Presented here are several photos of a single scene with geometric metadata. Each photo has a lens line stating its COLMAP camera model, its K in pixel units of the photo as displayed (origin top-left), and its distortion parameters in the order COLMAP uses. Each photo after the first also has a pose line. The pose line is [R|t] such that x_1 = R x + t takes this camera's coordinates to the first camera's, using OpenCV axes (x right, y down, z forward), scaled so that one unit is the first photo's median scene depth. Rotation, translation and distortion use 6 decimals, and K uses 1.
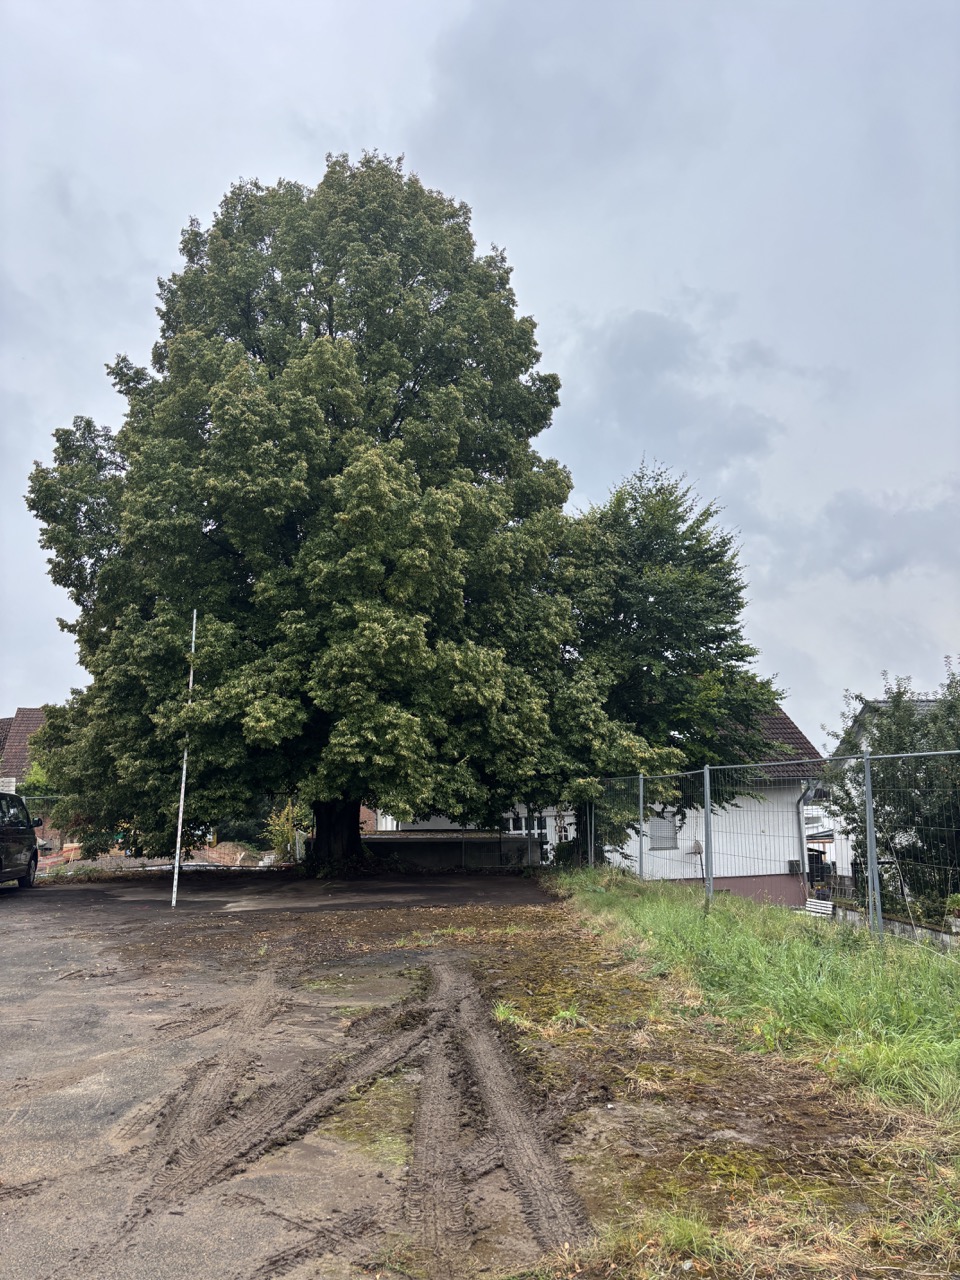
lens RADIAL K [[931.6, 0, 485.2], [0, 931.6, 652.0], [0, 0, 1]] dist [0.093653, -0.012711]
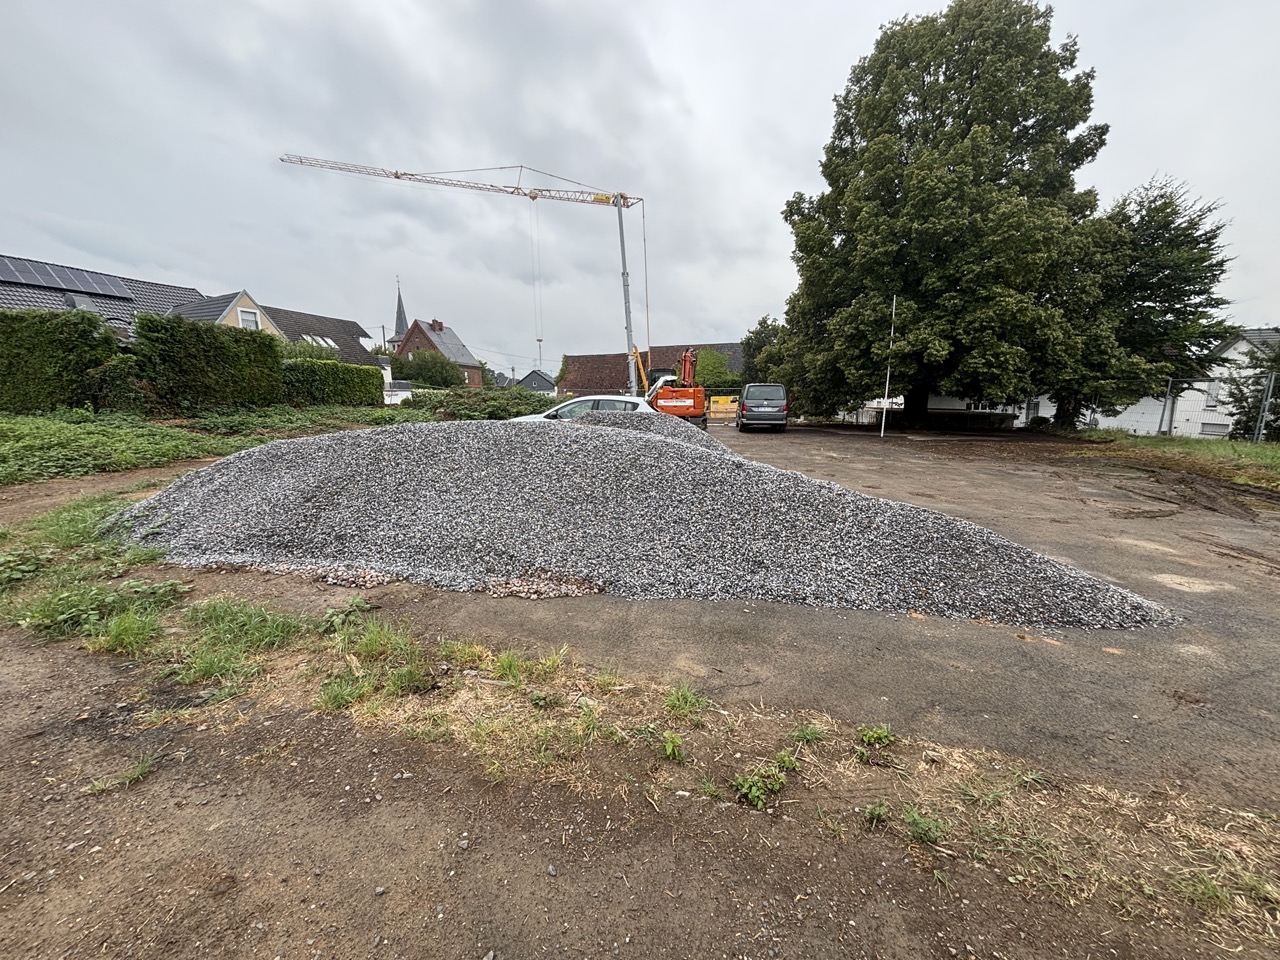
lens RADIAL K [[512.8, 0, 633.0], [0, 512.8, 483.1], [0, 0, 1]] dist [-0.013735, 0.001182]
pose [[0.927866, 0.072928, -0.365712, -0.393990], [0.049657, 0.947796, 0.314988, -0.035030], [0.369592, -0.310427, 0.875806, -0.289367]]
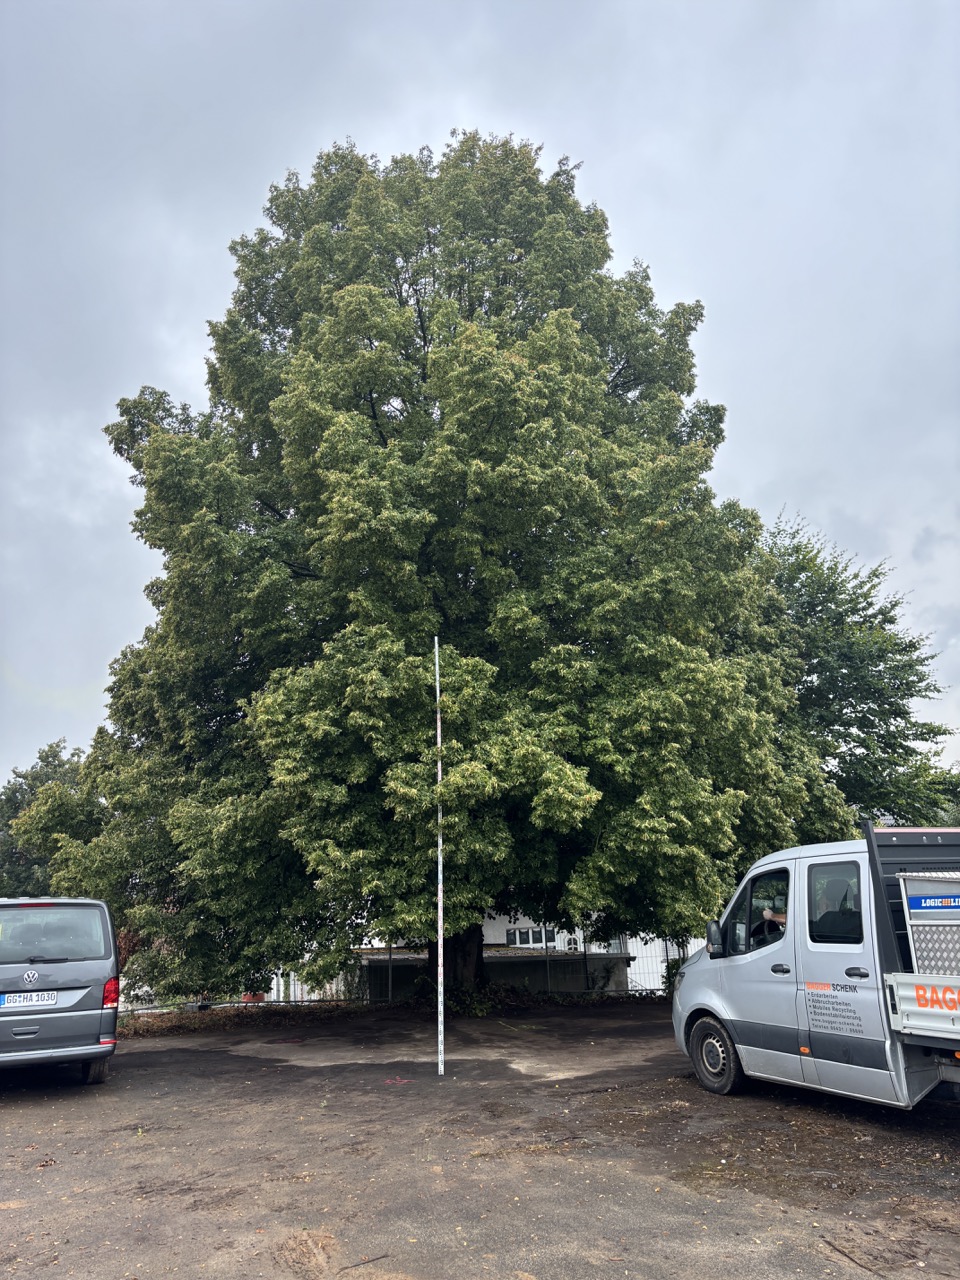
lens RADIAL K [[931.6, 0, 457.5], [0, 931.6, 653.0], [0, 0, 1]] dist [0.093653, -0.012711]
pose [[0.967143, 0.051783, 0.248905, -0.462692], [-0.024748, 0.993563, -0.110544, 0.044841], [-0.253027, 0.100752, 0.962199, 0.307701]]
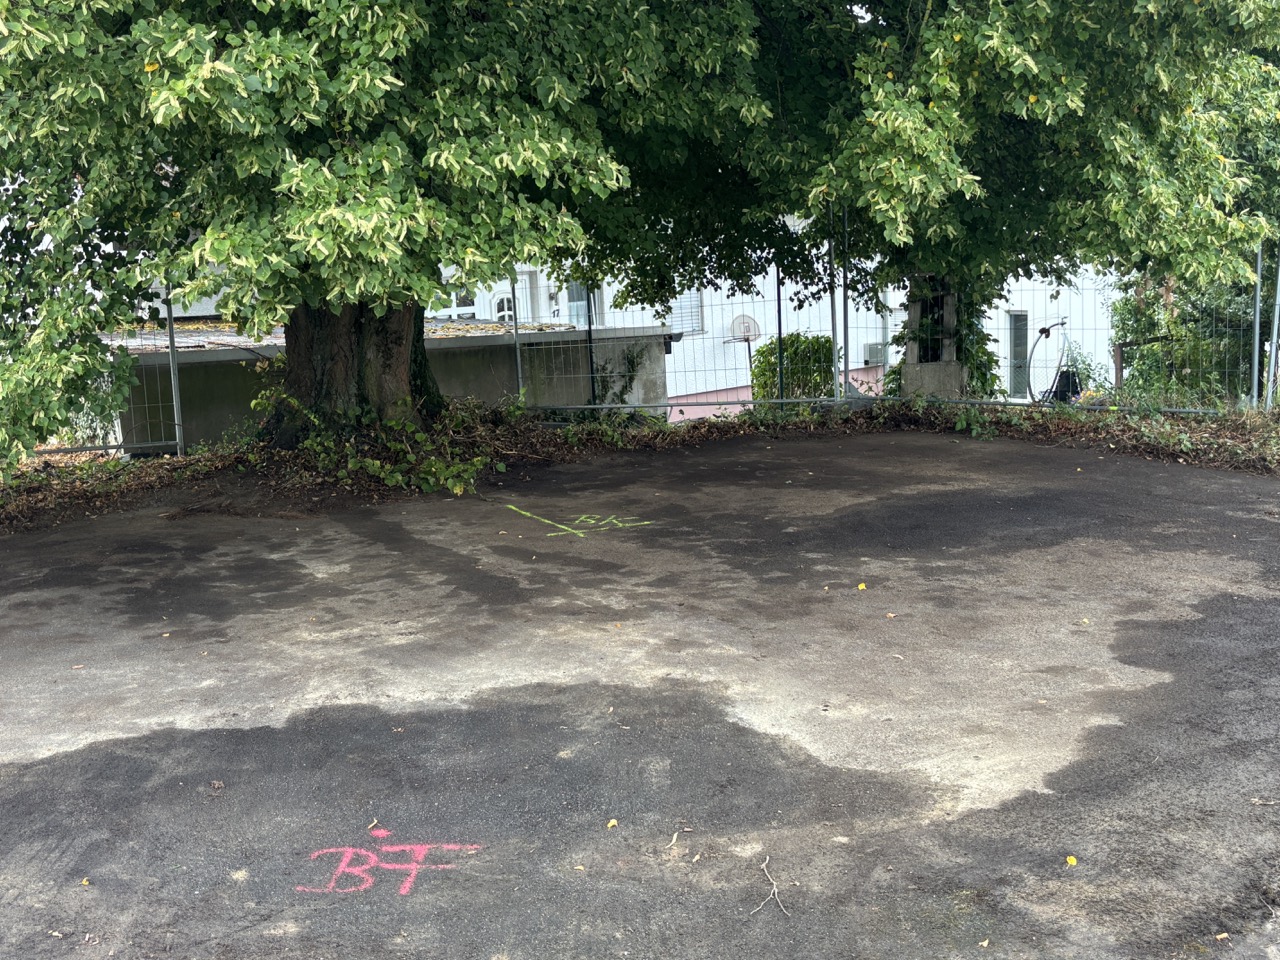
lens RADIAL K [[1574.3, 0, 611.8], [0, 1574.3, 518.3], [0, 0, 1]] dist [0.036236, 0.000000]
pose [[0.879794, -0.093877, 0.465993, -0.414642], [-0.060551, 0.950187, 0.305741, 0.121798], [-0.471482, -0.297205, 0.830285, 0.712830]]
